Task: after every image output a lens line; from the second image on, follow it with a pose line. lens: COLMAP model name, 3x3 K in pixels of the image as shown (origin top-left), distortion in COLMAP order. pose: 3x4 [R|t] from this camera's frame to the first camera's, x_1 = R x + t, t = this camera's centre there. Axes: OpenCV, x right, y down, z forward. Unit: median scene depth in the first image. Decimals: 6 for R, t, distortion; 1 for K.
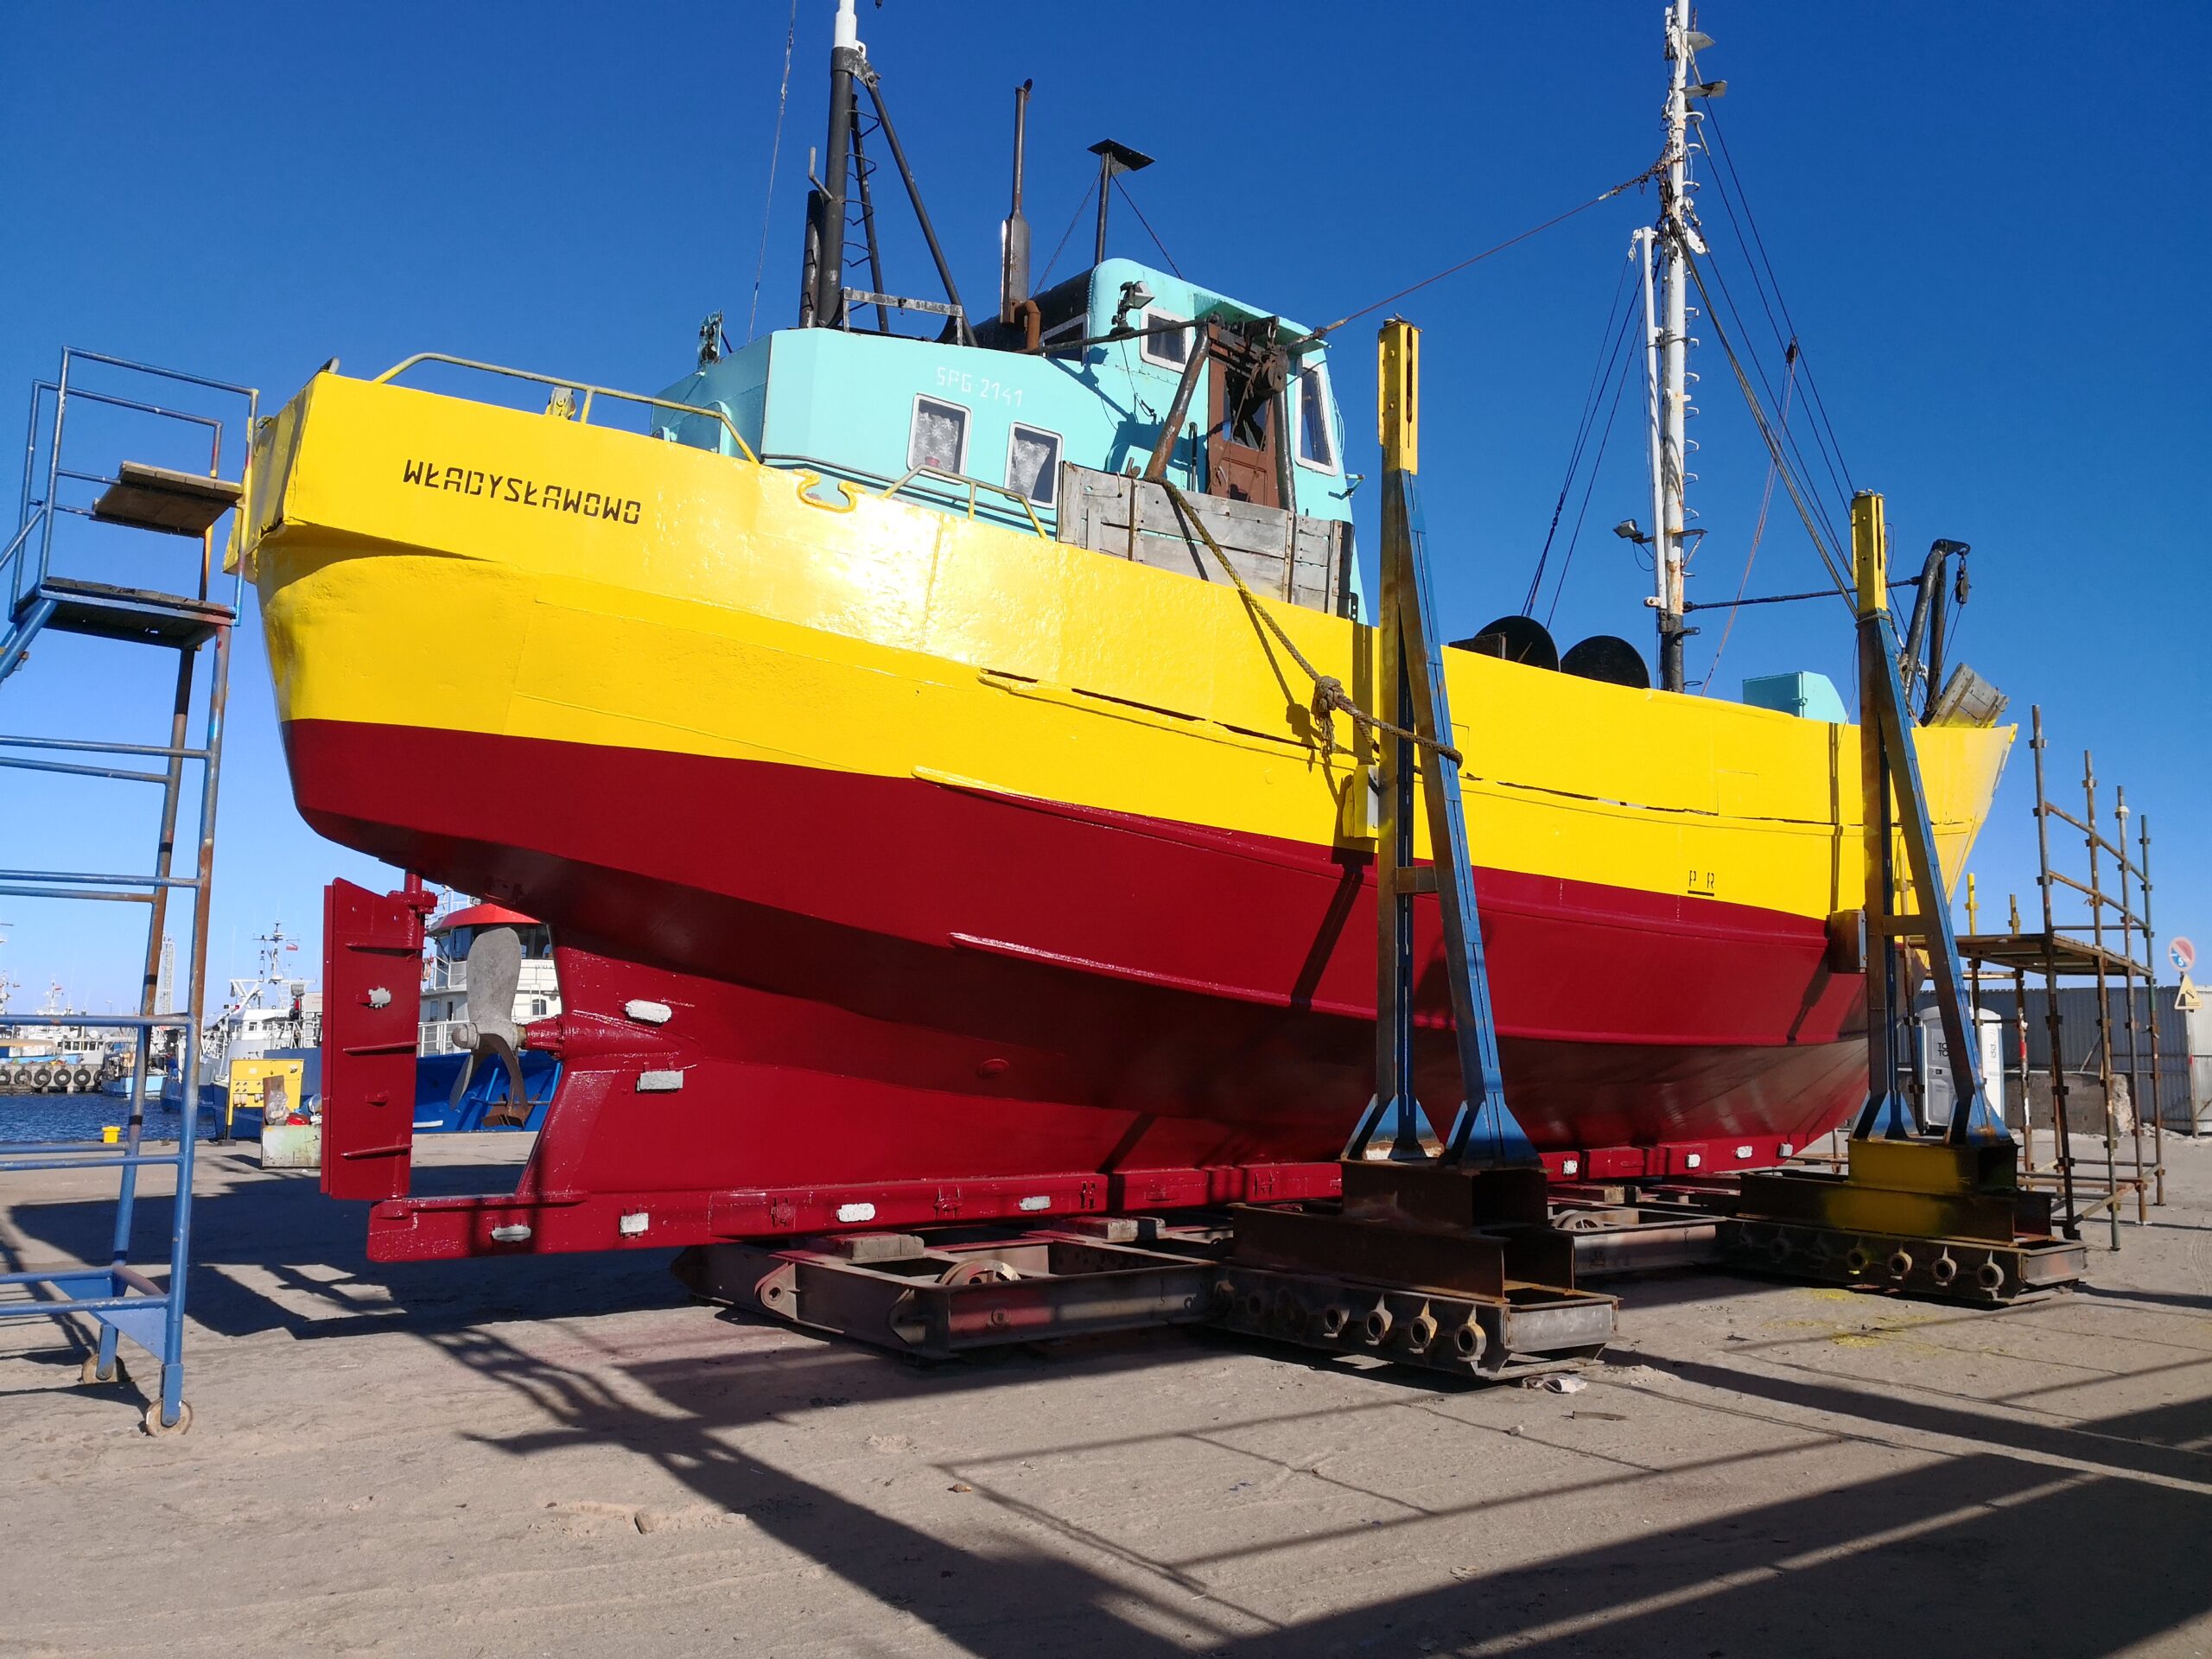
lens RADIAL K [[1736.3, 0, 1106.0], [0, 1736.3, 829.5], [0, 0, 1]] dist [0.057999, 0.002510]
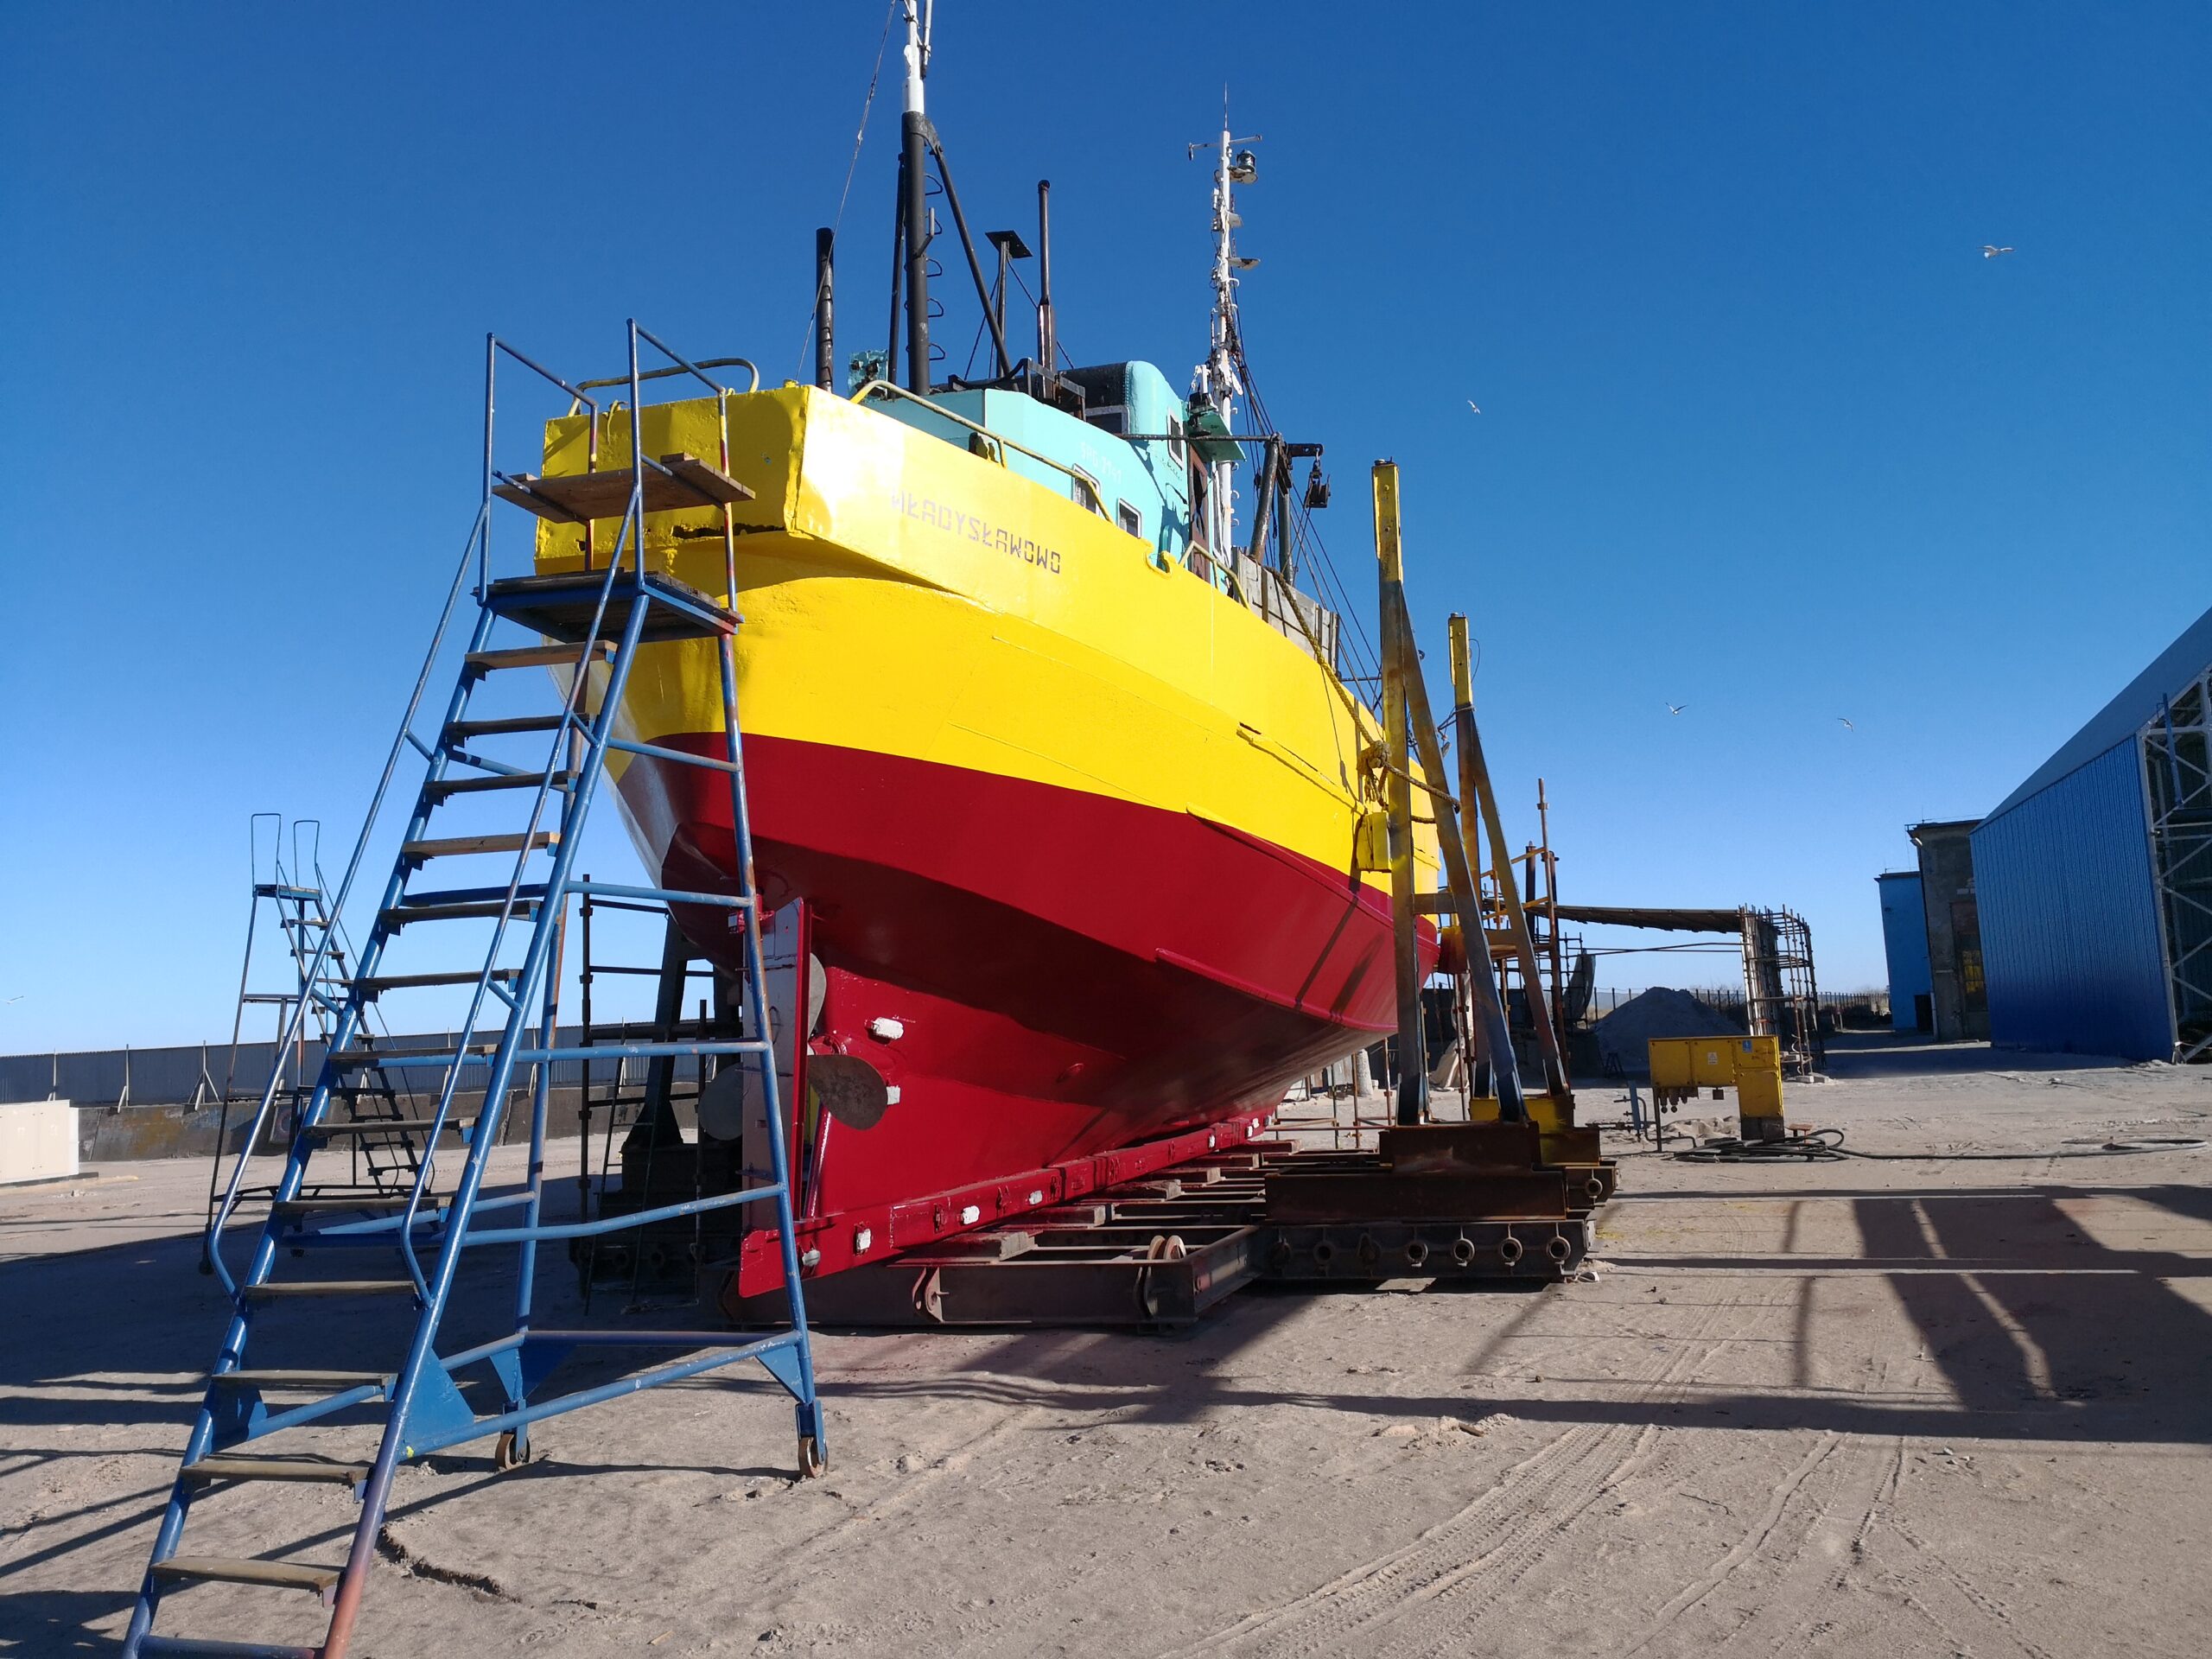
lens RADIAL K [[1753.0, 0, 1106.0], [0, 1753.0, 829.5], [0, 0, 1]] dist [0.142513, 0.000132]
pose [[0.810417, 0.028154, 0.585177, -0.752145], [-0.020870, 0.999598, -0.019190, 0.004017], [-0.585482, 0.003340, 0.810679, 0.083564]]
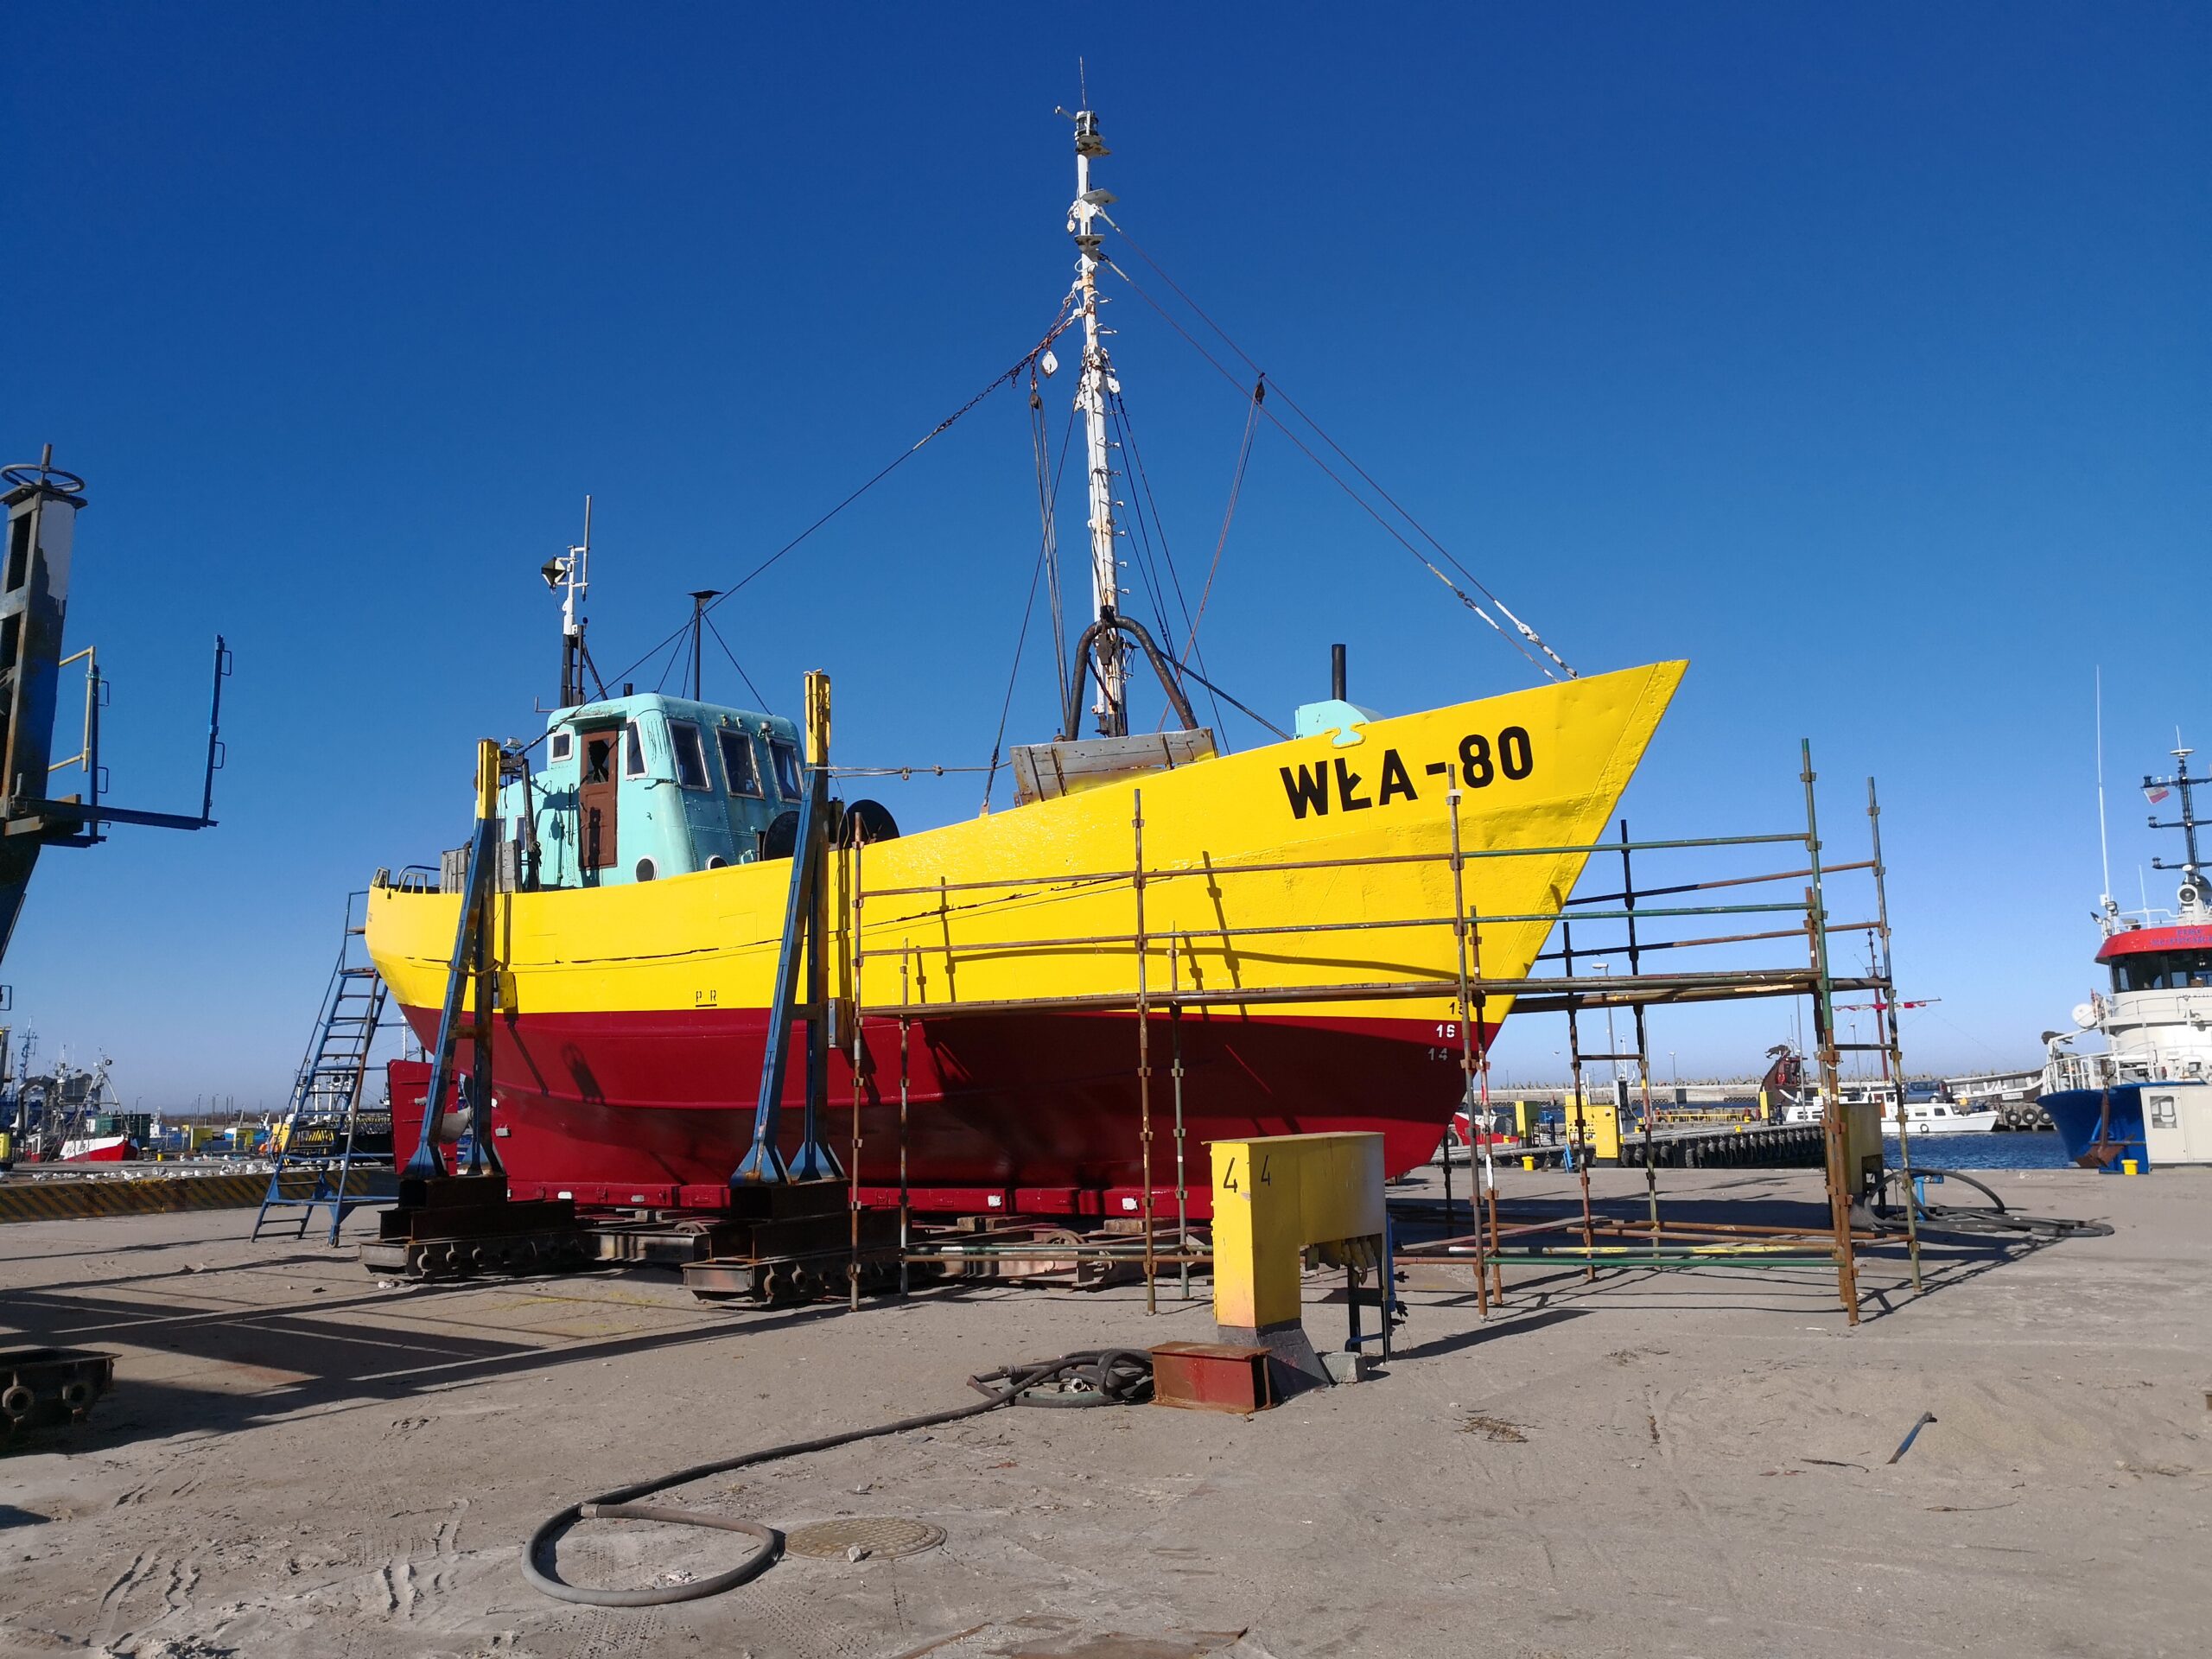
lens RADIAL K [[1736.3, 0, 1106.0], [0, 1736.3, 829.5], [0, 0, 1]] dist [0.057999, 0.002510]
pose [[0.302994, -0.156414, -0.940069, 2.070785], [0.137813, 0.983262, -0.119182, 0.125617], [0.942975, -0.093442, 0.319479, 0.967048]]
